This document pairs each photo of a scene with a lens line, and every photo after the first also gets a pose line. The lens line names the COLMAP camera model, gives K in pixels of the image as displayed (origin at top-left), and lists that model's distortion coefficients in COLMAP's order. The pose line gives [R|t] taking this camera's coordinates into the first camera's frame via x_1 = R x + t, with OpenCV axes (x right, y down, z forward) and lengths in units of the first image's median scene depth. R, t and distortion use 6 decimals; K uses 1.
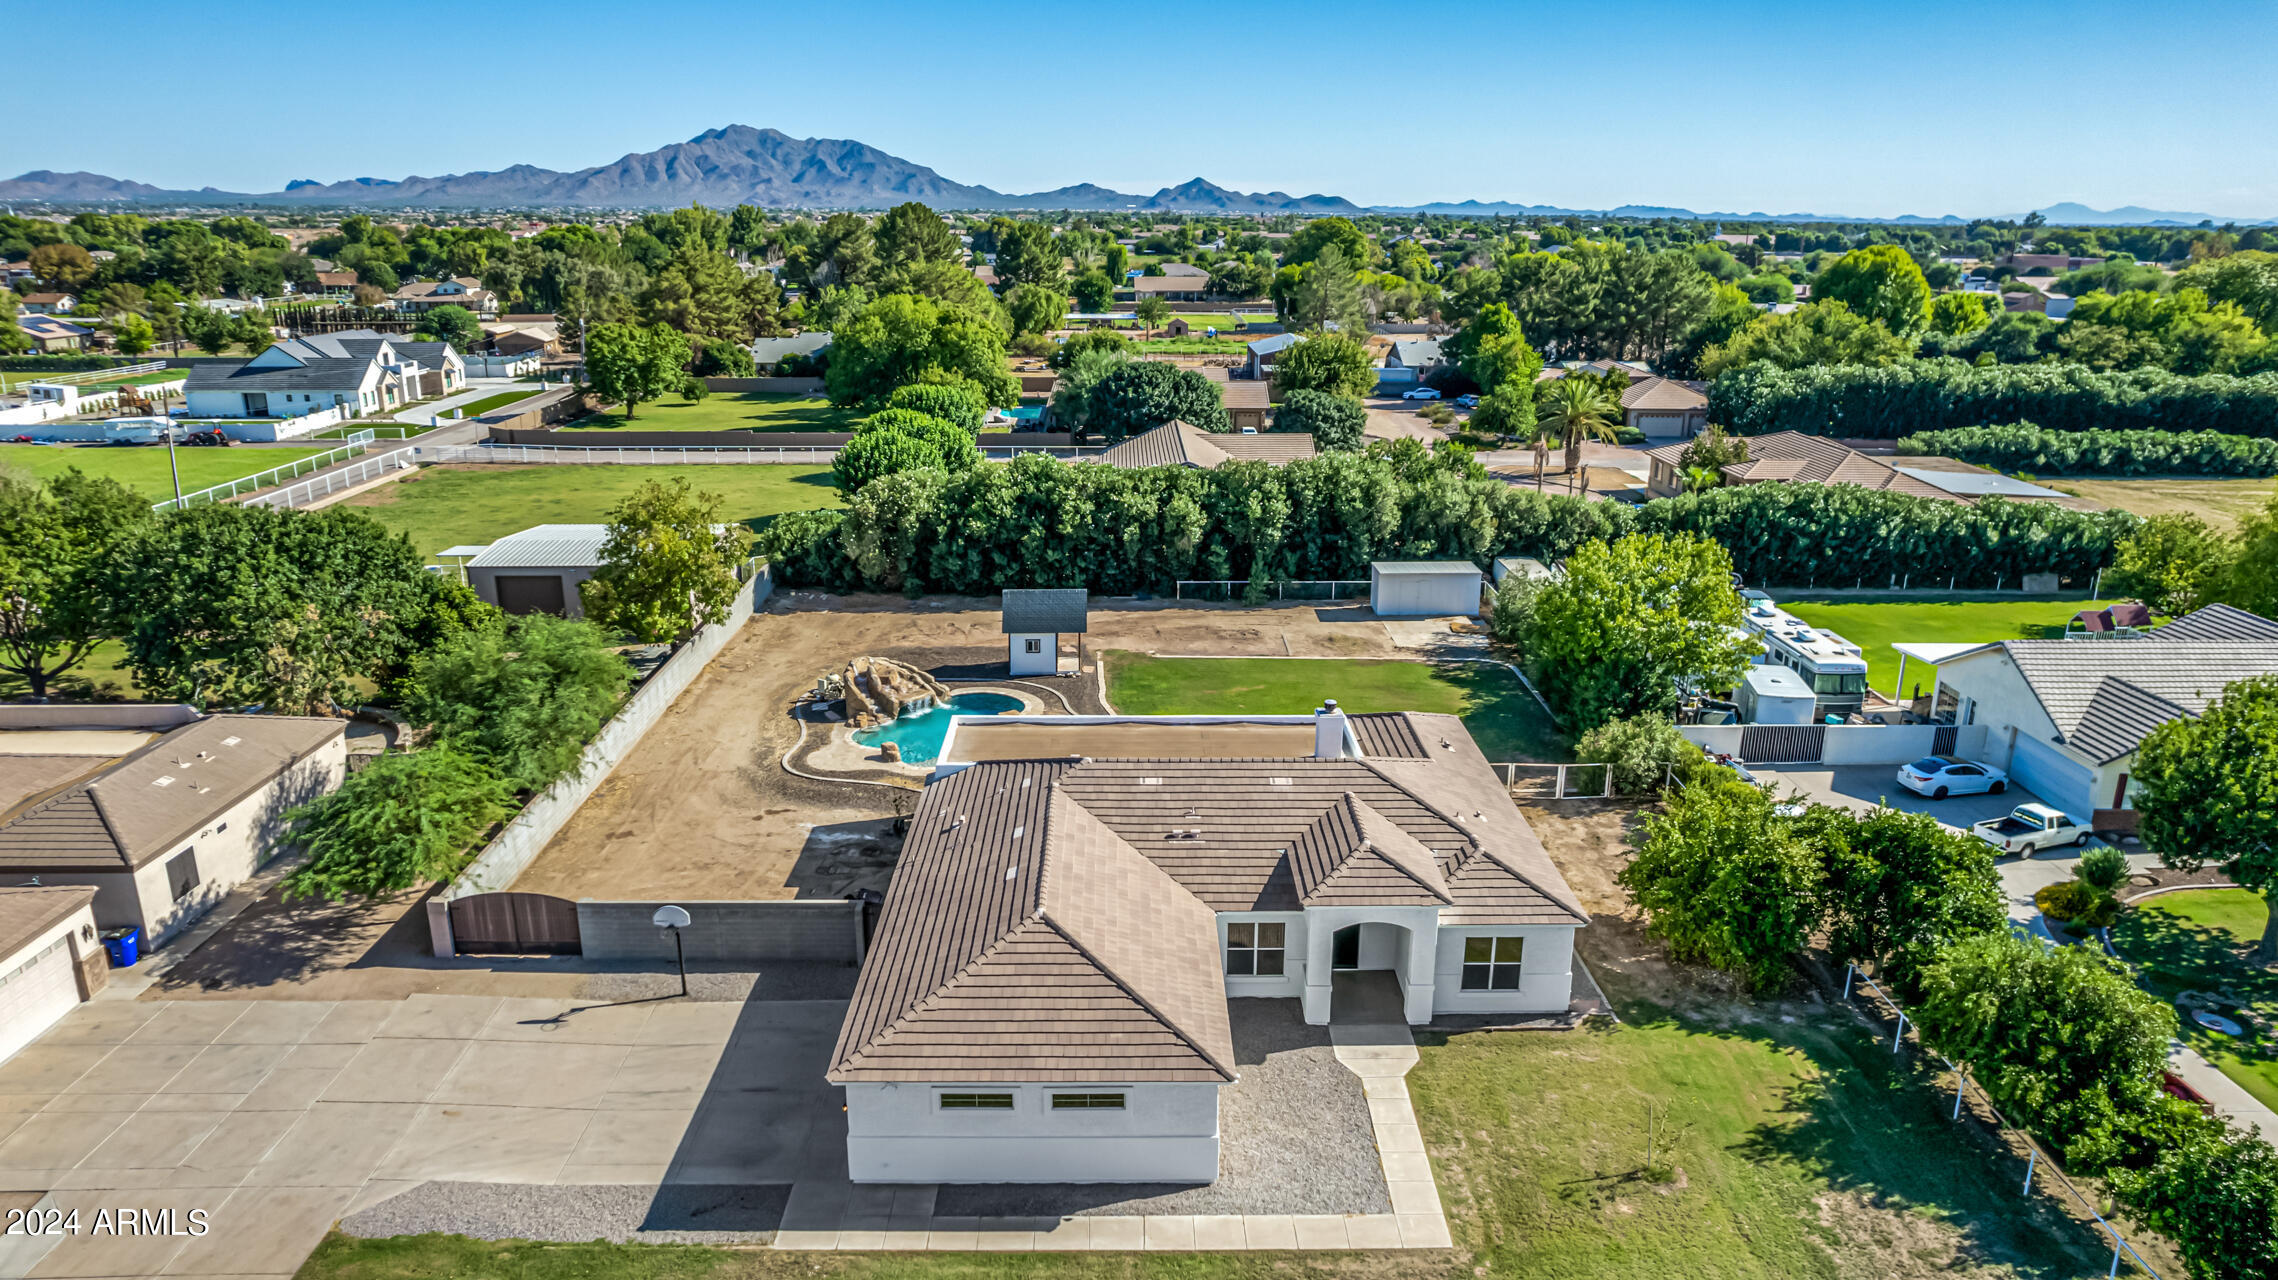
lens RADIAL K [[1466.9, 0, 1142.7], [0, 1466.9, 647.5], [0, 0, 1]] dist [-0.074613, 0.063921]
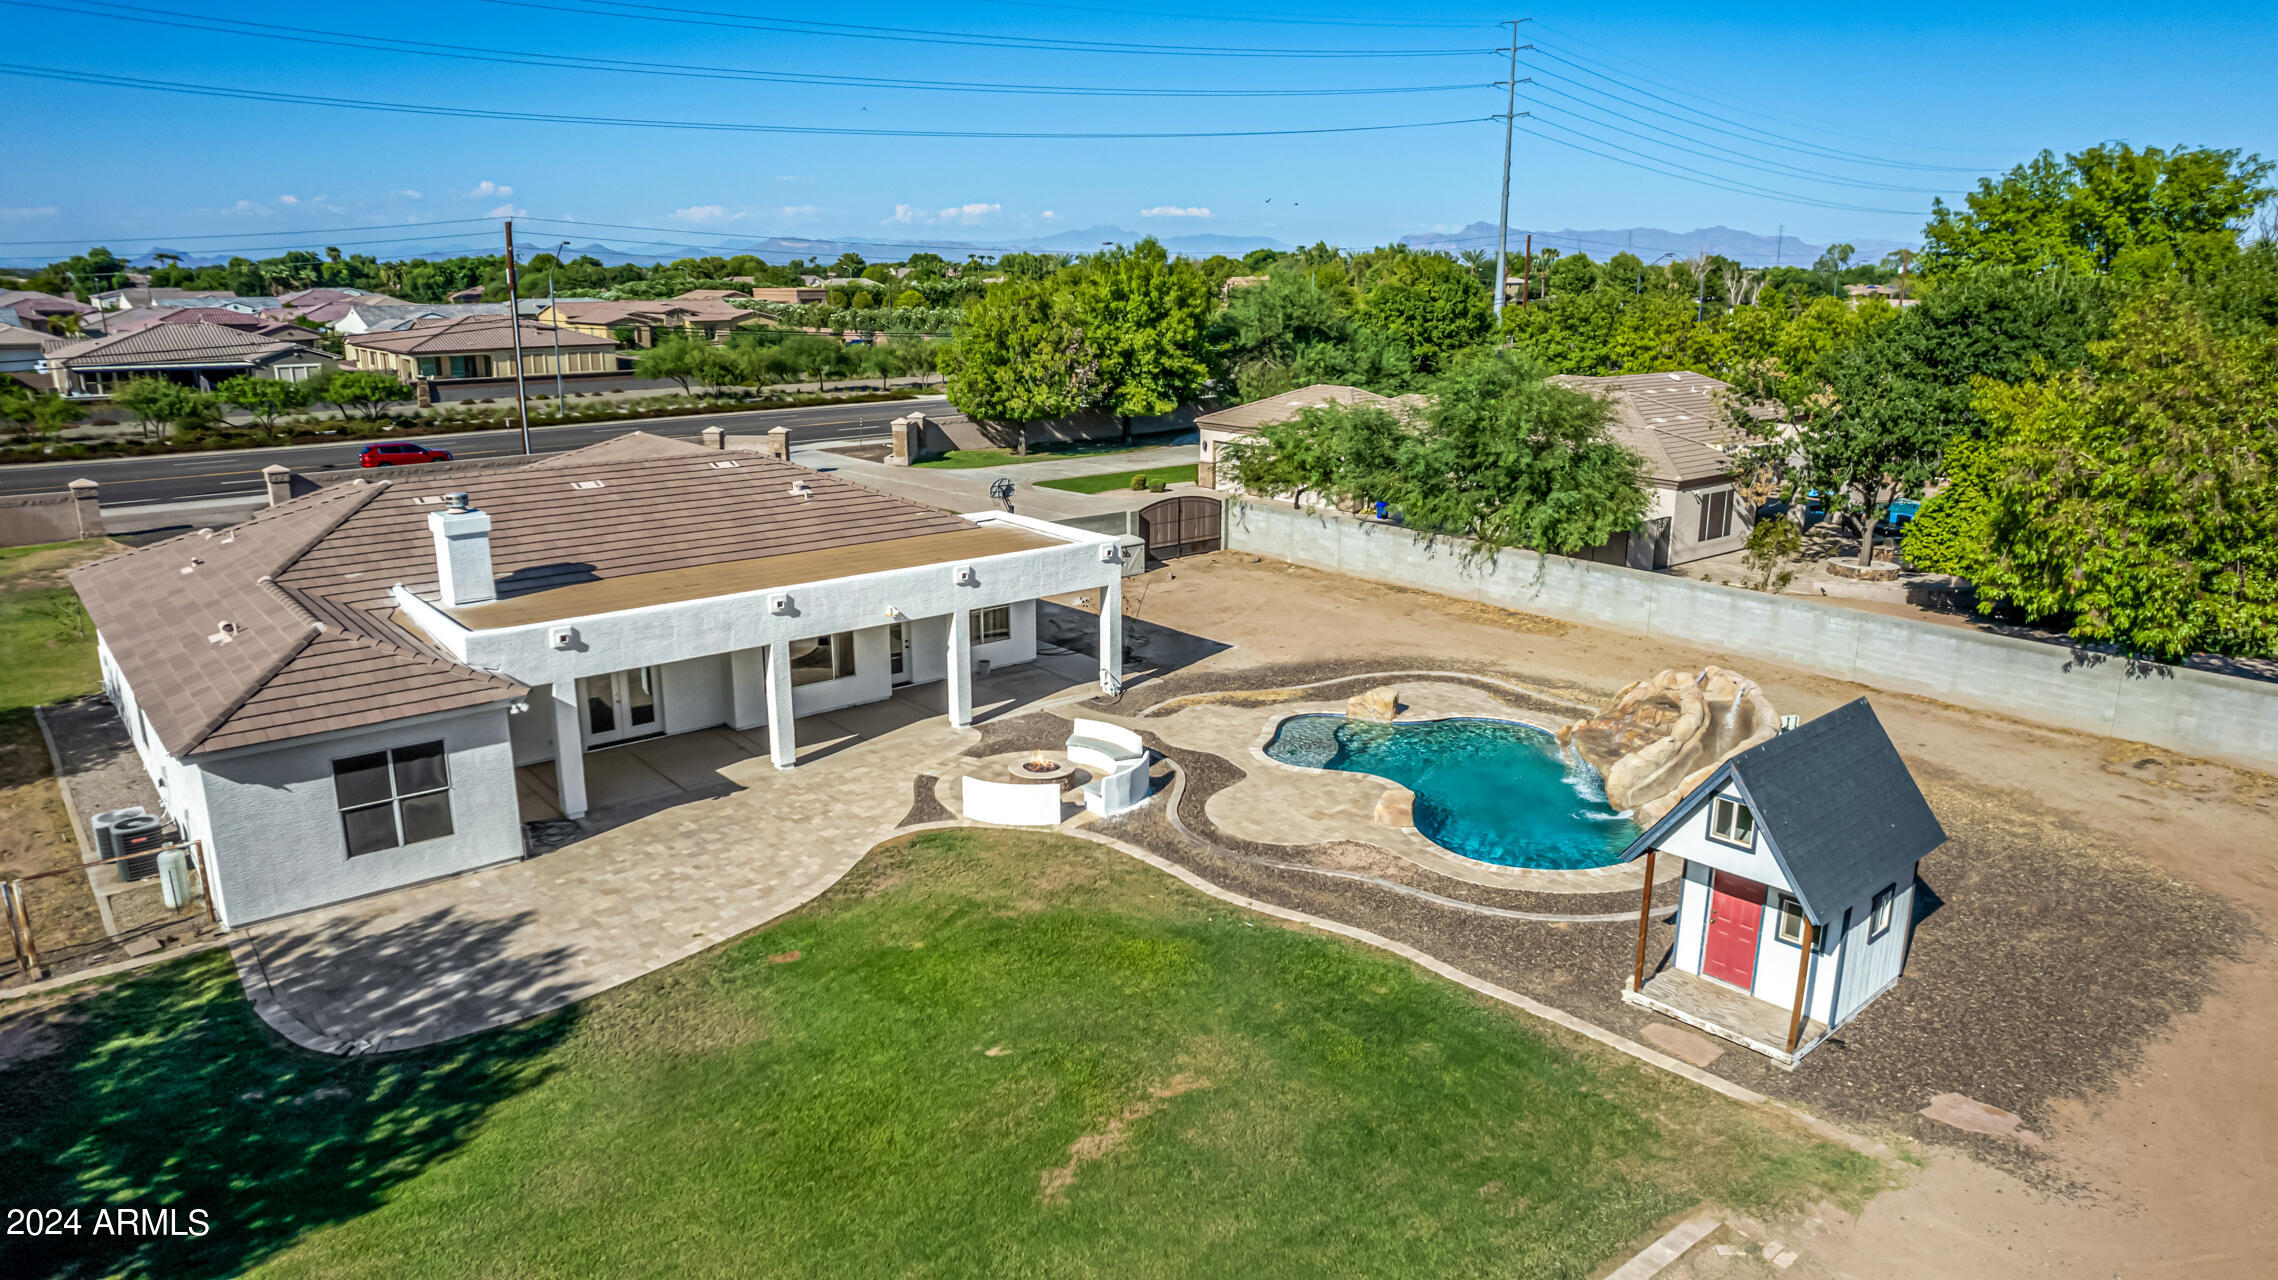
lens RADIAL K [[1452.4, 0, 1142.9], [0, 1452.4, 645.9], [0, 0, 1]] dist [-0.073703, 0.065998]
pose [[-0.770978, 0.154575, -0.617818, 0.174521], [-0.191279, 0.869106, 0.456144, -0.136791], [0.607457, 0.469853, -0.640495, 0.979442]]
